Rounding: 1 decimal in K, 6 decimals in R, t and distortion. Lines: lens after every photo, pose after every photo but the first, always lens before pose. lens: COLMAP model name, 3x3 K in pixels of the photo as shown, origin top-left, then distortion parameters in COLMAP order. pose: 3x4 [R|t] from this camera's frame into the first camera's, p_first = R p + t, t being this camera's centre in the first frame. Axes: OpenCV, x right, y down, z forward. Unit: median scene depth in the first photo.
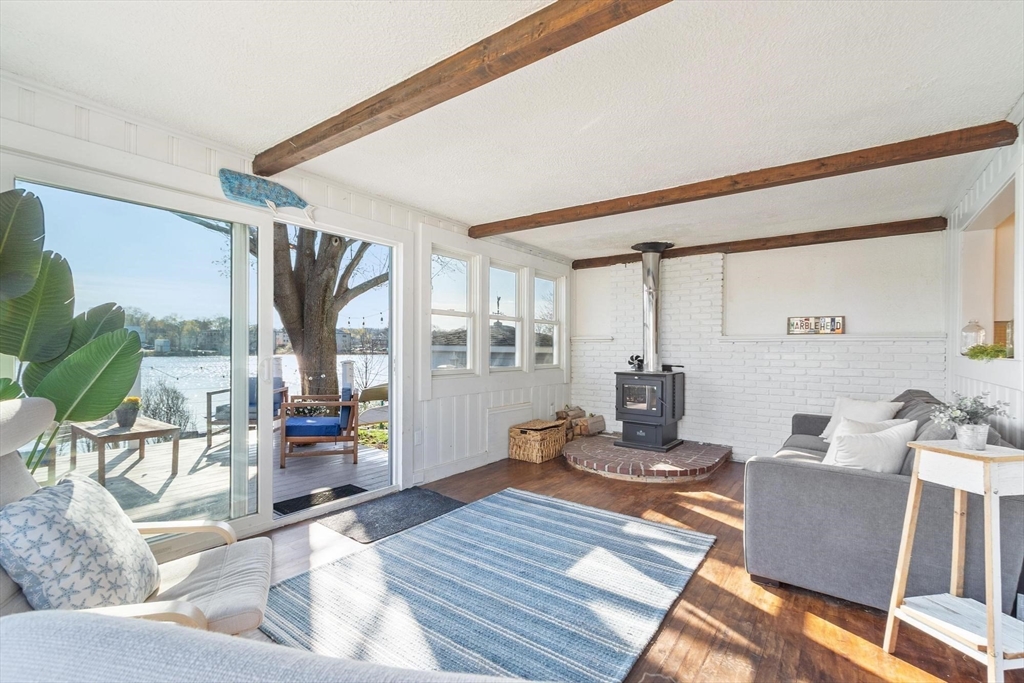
lens RADIAL K [[452.0, 0, 512.1], [0, 452.0, 346.1], [0, 0, 1]] dist [-0.000032, -0.000682]
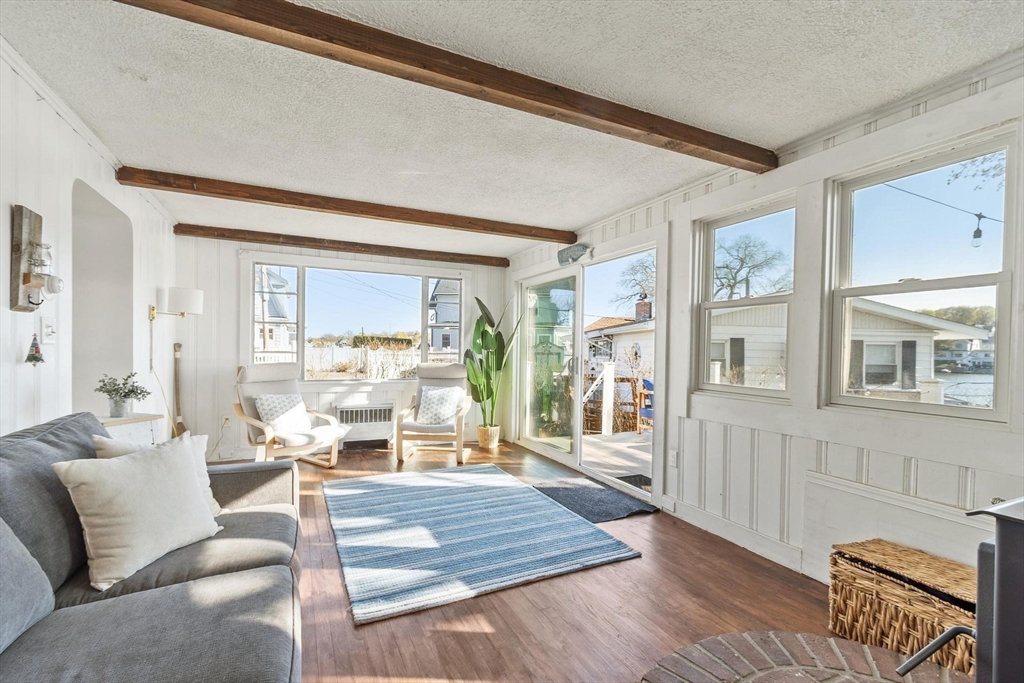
lens RADIAL K [[452.0, 0, 510.3], [0, 452.0, 349.5], [0, 0, 1]] dist [-0.000032, -0.000682]
pose [[-0.471751, -0.017561, -0.881557, 1.022011], [-0.016752, 0.999800, -0.010952, 0.013301], [0.881573, 0.009601, -0.471951, 1.640723]]
